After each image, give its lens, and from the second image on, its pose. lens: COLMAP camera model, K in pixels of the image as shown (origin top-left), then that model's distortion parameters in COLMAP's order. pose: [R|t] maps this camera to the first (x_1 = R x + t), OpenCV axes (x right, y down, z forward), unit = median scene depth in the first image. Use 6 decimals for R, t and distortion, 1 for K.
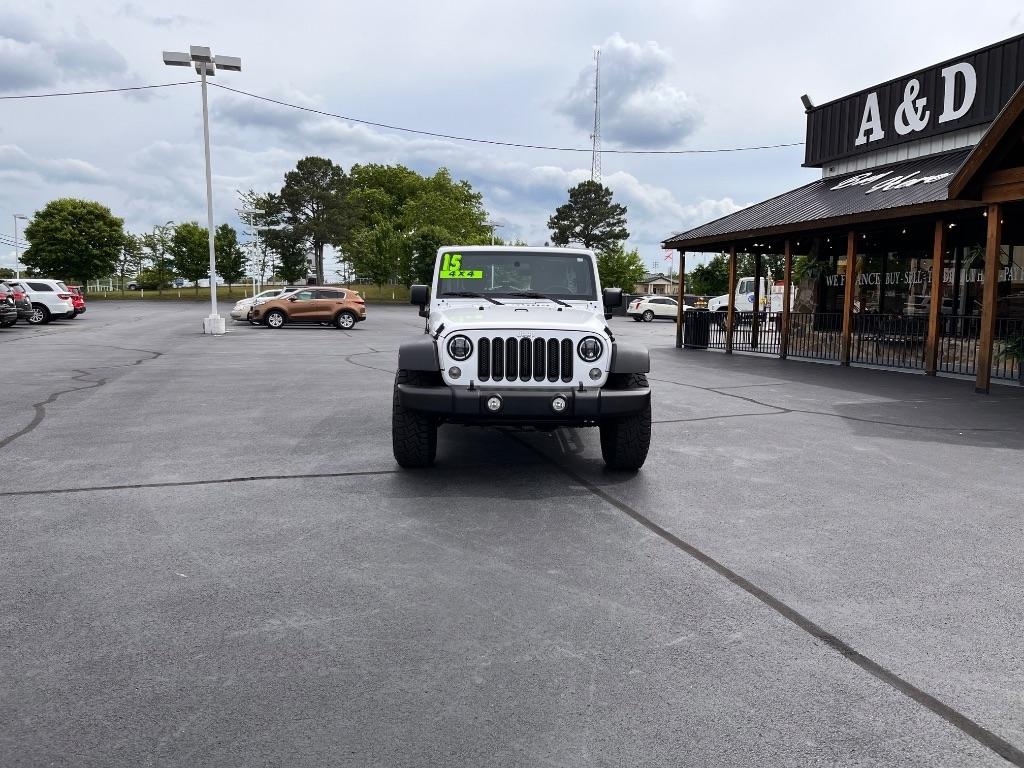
lens RADIAL K [[786.1, 0, 516.6], [0, 786.1, 380.3], [0, 0, 1]] dist [0.052617, -0.072827]
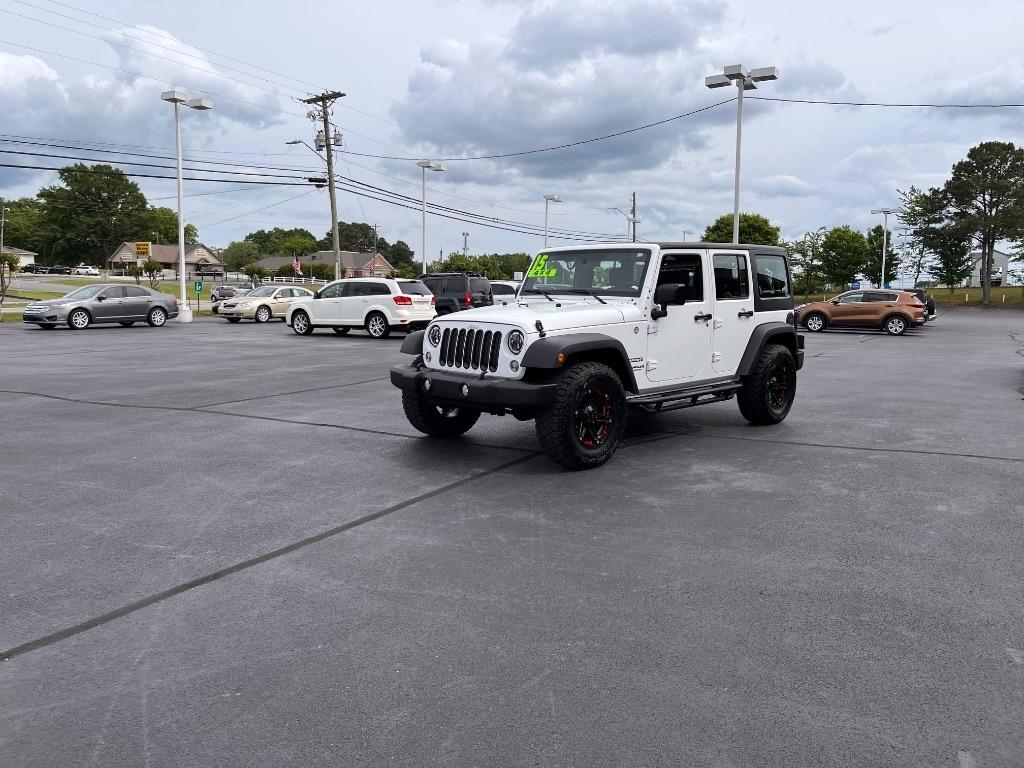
lens RADIAL K [[786.1, 0, 509.3], [0, 786.1, 380.9], [0, 0, 1]] dist [0.052617, -0.072827]
pose [[0.661135, 0.077334, -0.746271, 0.180511], [-0.081514, 0.996189, 0.031018, -0.004268], [0.745826, 0.040324, 0.664920, 0.062879]]
